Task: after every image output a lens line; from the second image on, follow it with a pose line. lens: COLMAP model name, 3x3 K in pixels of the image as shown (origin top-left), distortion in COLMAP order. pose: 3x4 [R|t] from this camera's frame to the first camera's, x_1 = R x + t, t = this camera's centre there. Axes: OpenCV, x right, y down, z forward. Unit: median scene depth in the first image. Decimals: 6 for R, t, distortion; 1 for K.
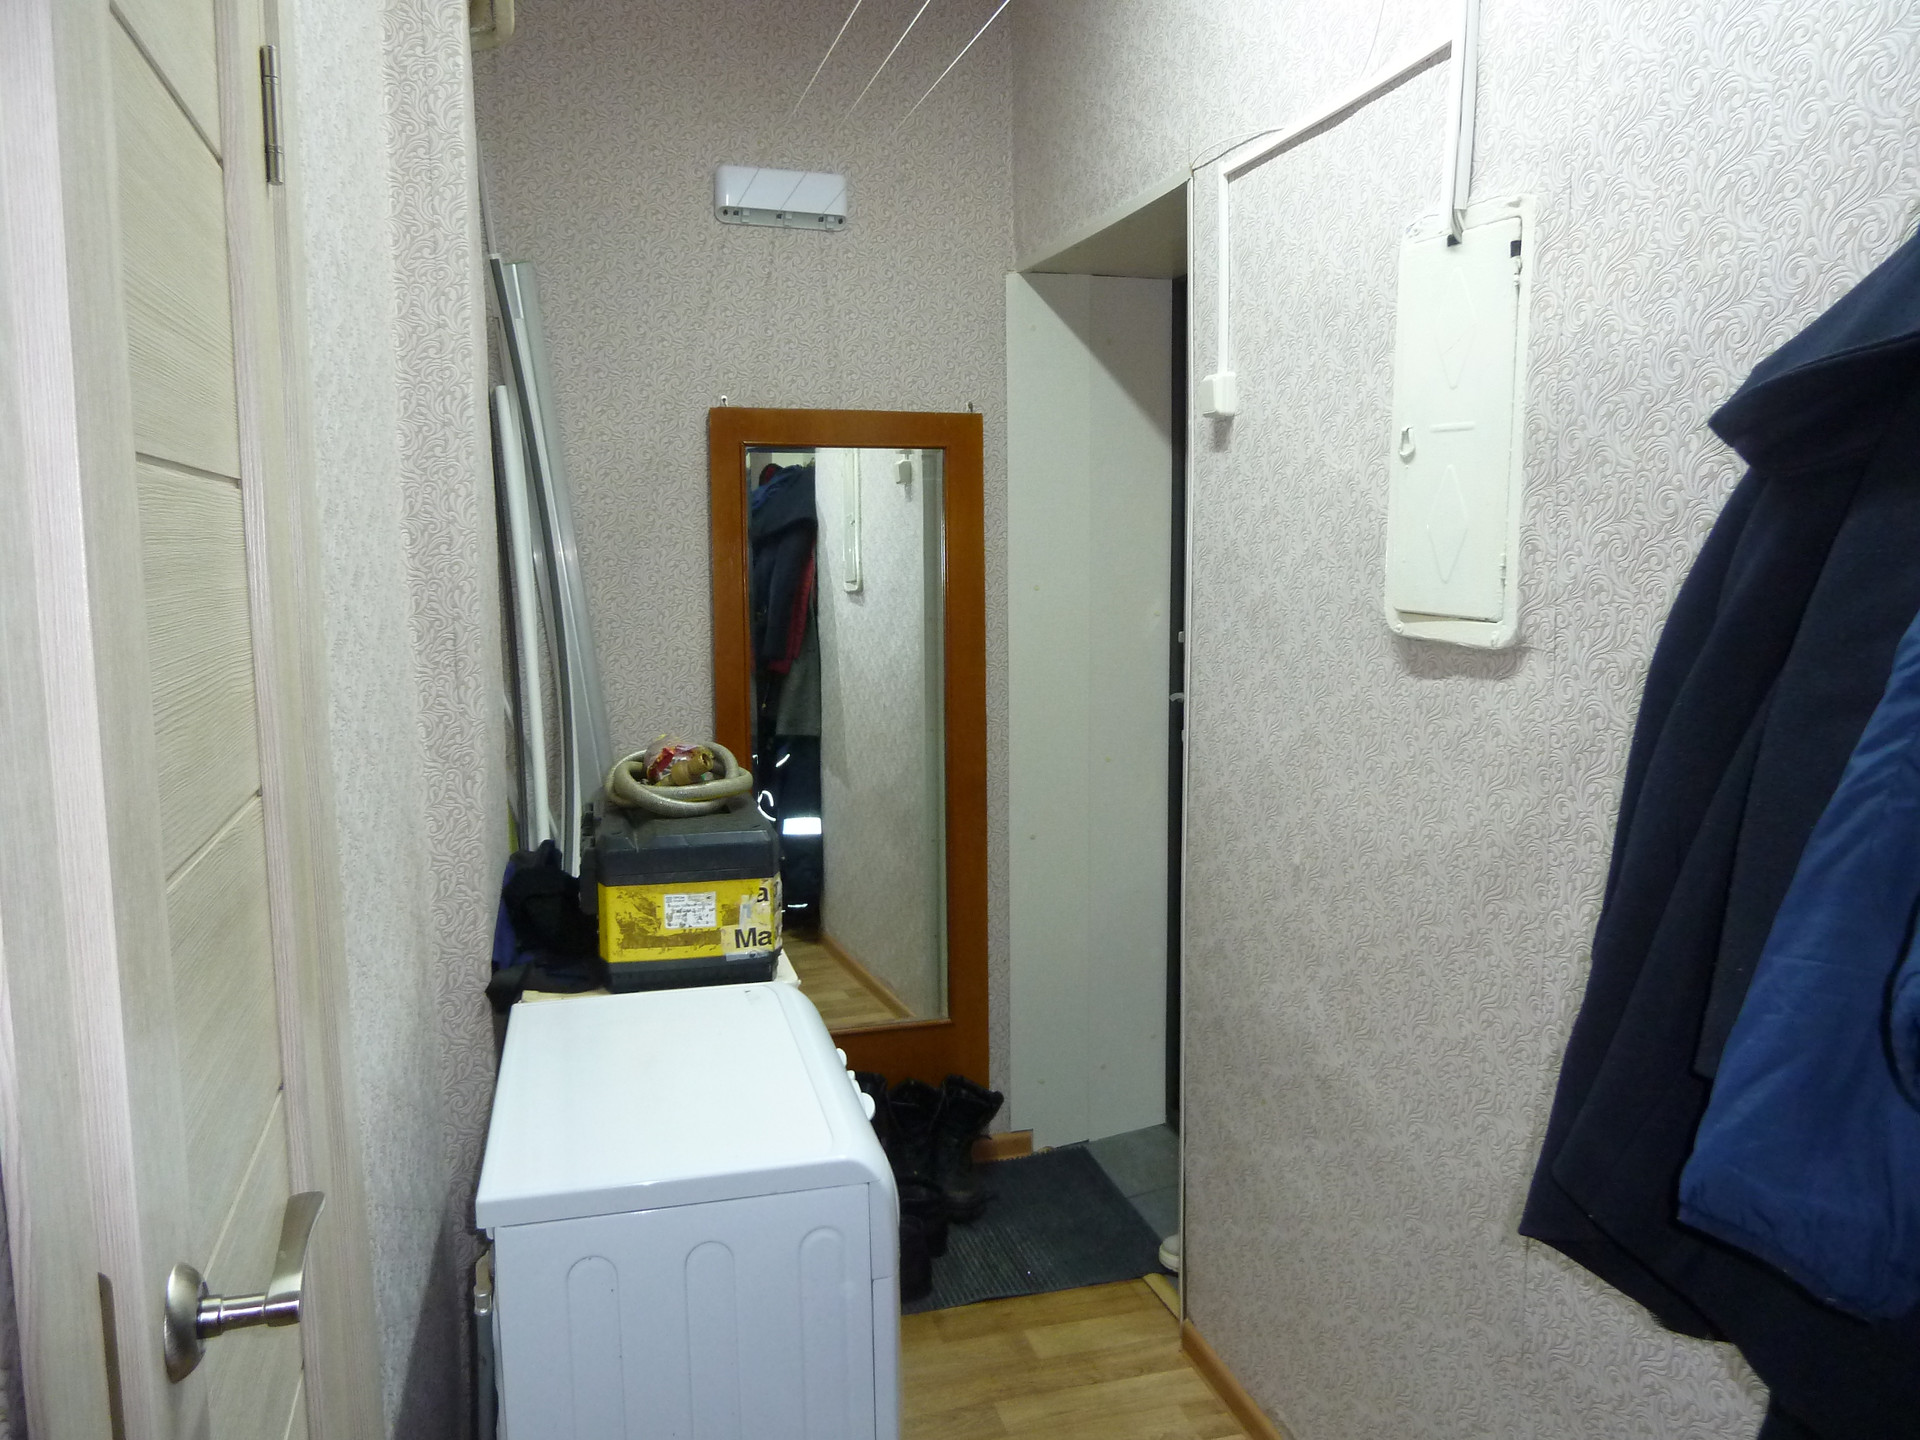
lens RADIAL K [[1452.5, 0, 960.0], [0, 1452.5, 720.0], [0, 0, 1]] dist [-0.042241, 0.034294]
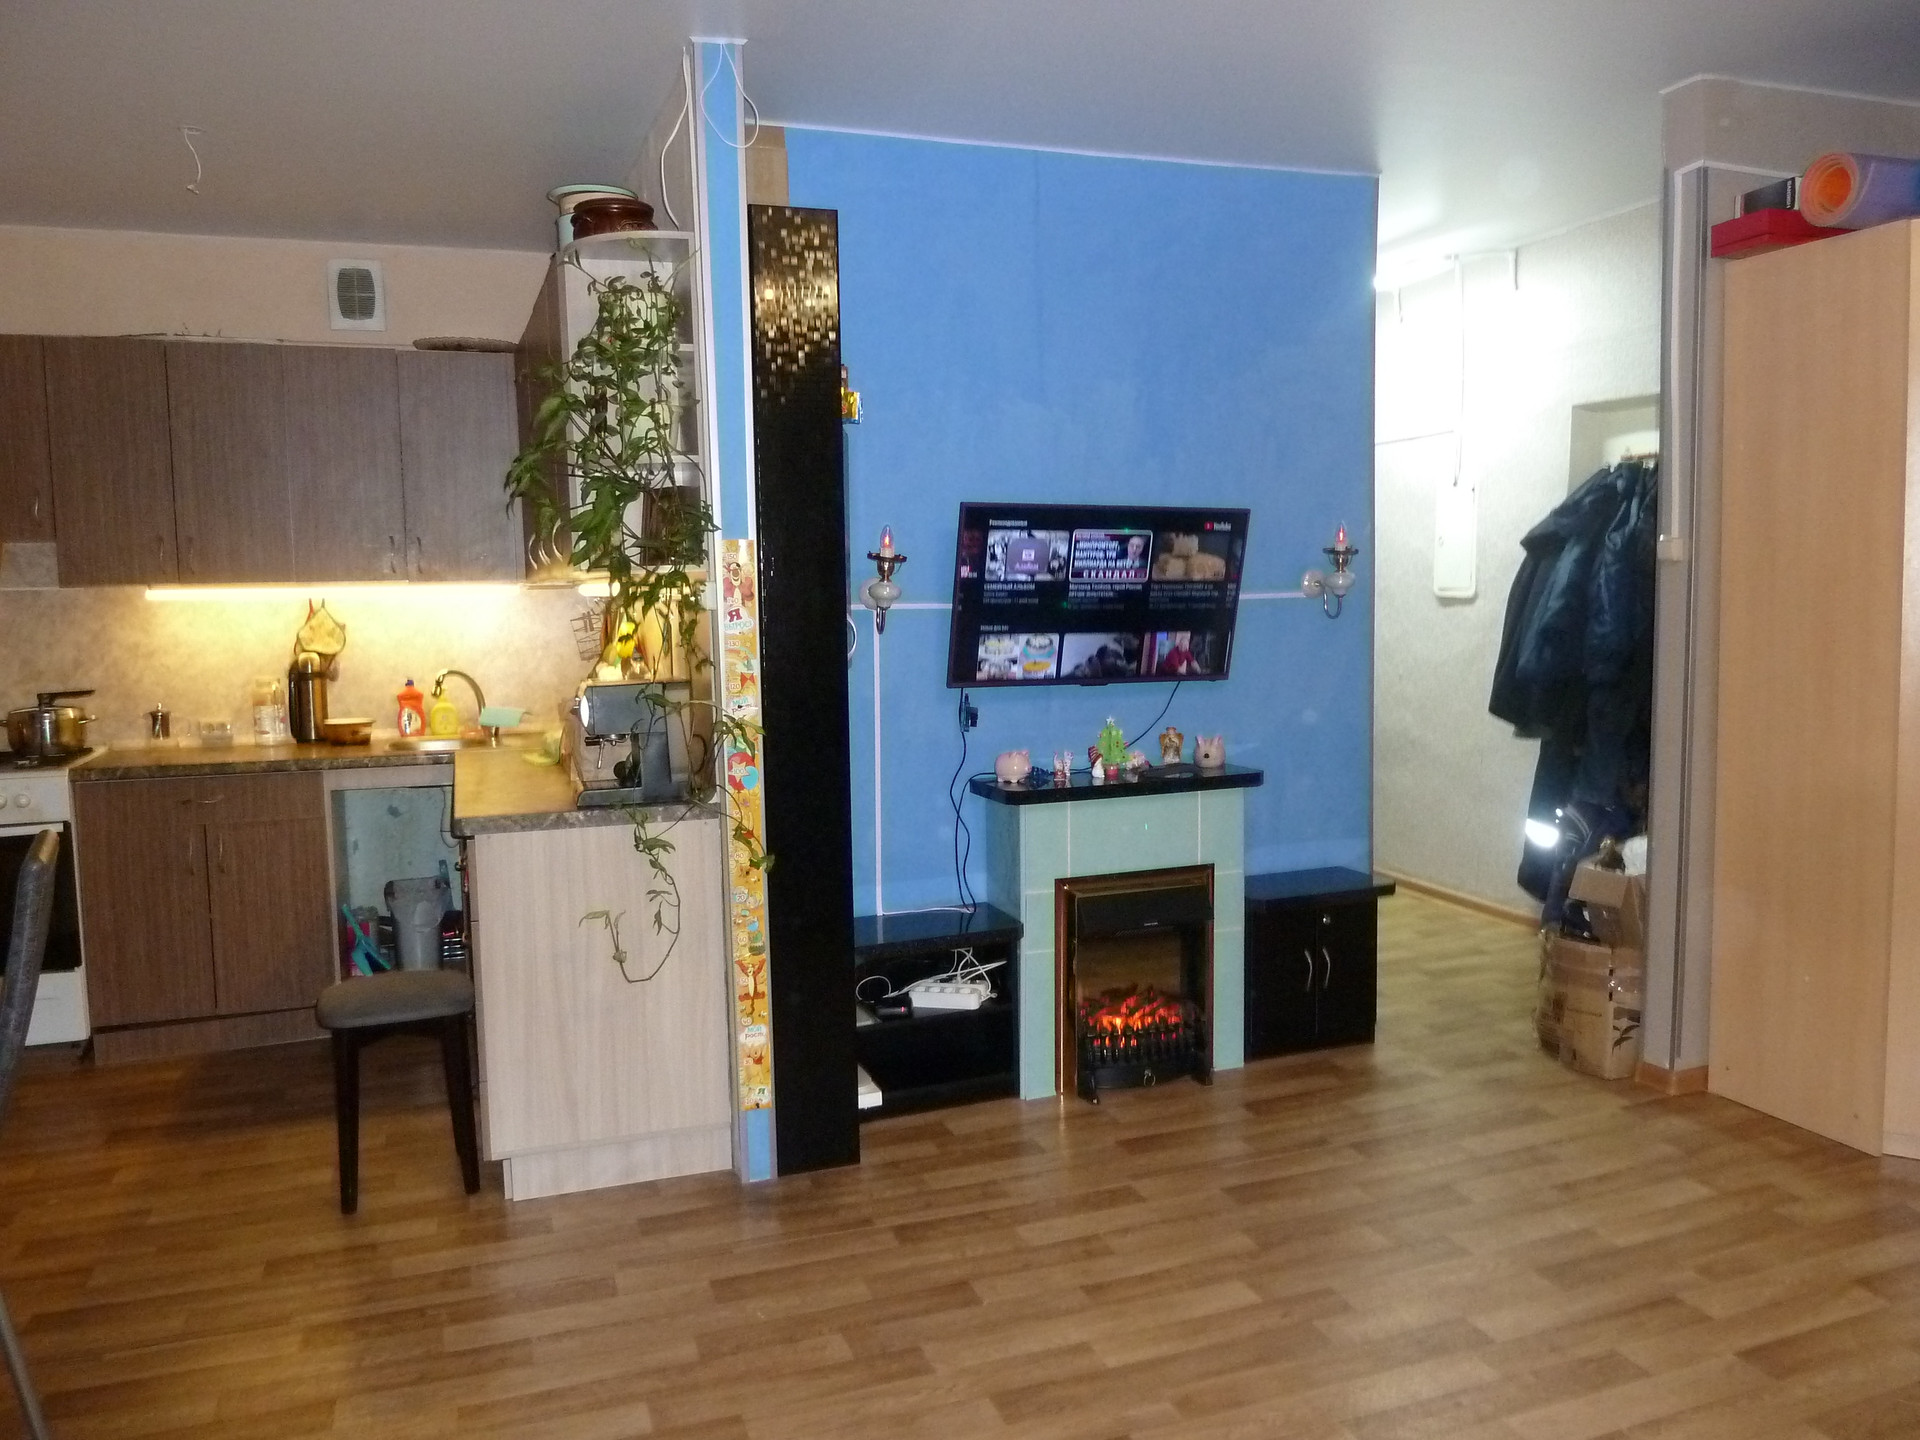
lens RADIAL K [[1452.5, 0, 960.0], [0, 1452.5, 720.0], [0, 0, 1]] dist [-0.042241, 0.034294]
pose [[0.996766, -0.015379, 0.078873, -1.177649], [0.017465, 0.999514, -0.025833, 0.326740], [-0.078438, 0.027127, 0.996550, -2.473659]]
